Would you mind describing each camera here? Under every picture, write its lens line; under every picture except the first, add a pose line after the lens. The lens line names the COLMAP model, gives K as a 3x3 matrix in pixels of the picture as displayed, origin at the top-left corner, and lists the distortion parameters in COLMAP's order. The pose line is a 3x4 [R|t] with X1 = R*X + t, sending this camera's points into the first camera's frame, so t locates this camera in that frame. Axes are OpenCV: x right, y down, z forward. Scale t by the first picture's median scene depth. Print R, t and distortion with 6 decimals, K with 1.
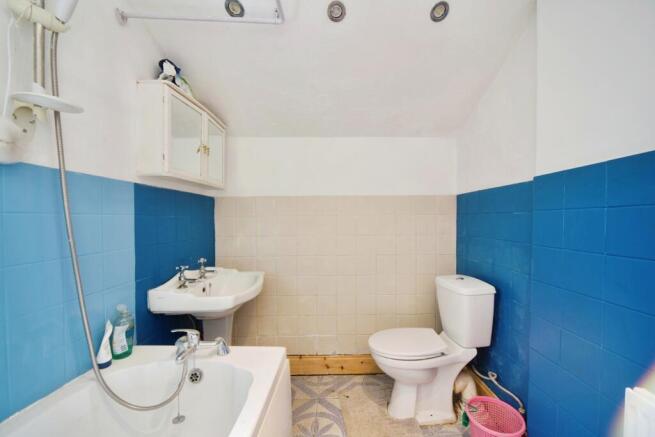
lens RADIAL K [[234.9, 0, 325.1], [0, 234.9, 215.8], [0, 0, 1]] dist [-0.003510, 0.000005]
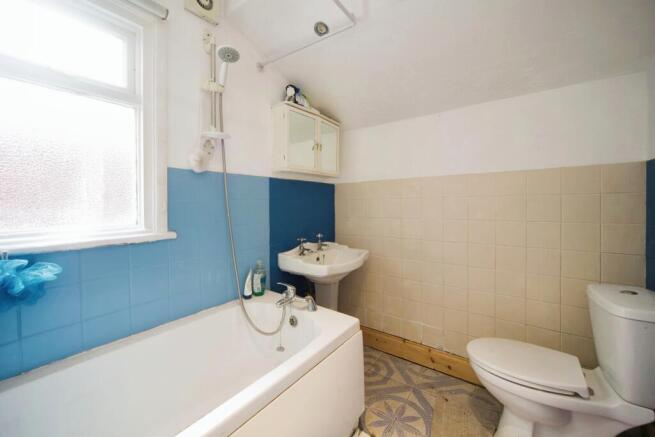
lens RADIAL K [[226.4, 0, 327.7], [0, 226.4, 197.4], [0, 0, 1]] dist [-0.000394, 0.000015]
pose [[0.833702, -0.018134, -0.551917, 0.229882], [0.014262, 0.999834, -0.011308, 0.002506], [0.552031, 0.001556, 0.833822, 0.030824]]
